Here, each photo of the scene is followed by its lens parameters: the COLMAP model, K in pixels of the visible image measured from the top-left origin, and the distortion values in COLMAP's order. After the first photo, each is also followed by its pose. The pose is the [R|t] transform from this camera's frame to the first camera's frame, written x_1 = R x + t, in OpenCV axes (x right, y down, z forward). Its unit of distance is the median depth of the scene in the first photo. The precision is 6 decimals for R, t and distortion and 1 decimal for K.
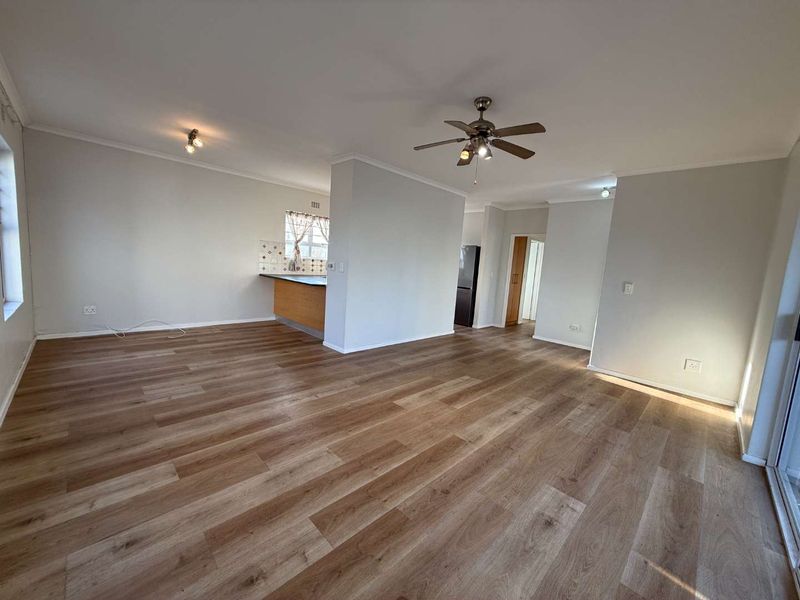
lens RADIAL K [[317.4, 0, 398.7], [0, 317.4, 298.7], [0, 0, 1]] dist [-0.002016, -0.000049]
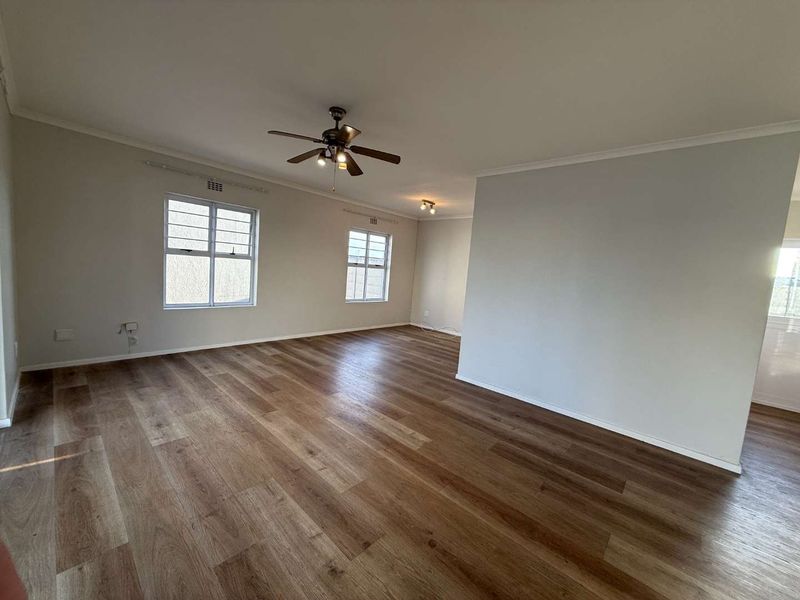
lens RADIAL K [[317.4, 0, 398.7], [0, 317.4, 298.7], [0, 0, 1]] dist [-0.002016, -0.000049]
pose [[0.054523, 0.030049, -0.998060, 1.306181], [-0.190055, 0.981586, 0.019170, -0.081644], [0.980258, 0.188641, 0.059230, 1.236226]]
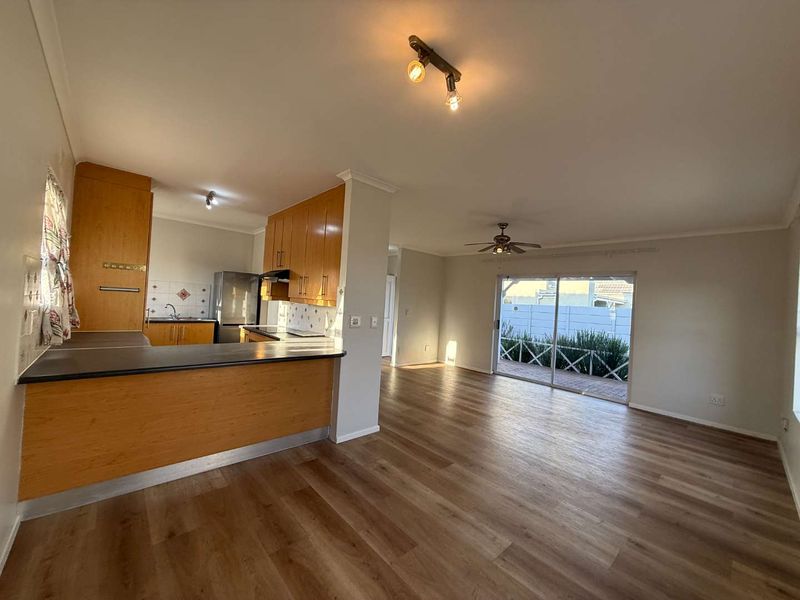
lens RADIAL K [[317.4, 0, 398.7], [0, 317.4, 298.7], [0, 0, 1]] dist [-0.002016, -0.000049]
pose [[0.045591, -0.056330, 0.997371, -1.586966], [0.061397, 0.996679, 0.053485, -0.326589], [-0.997072, 0.058797, 0.048898, 1.518359]]
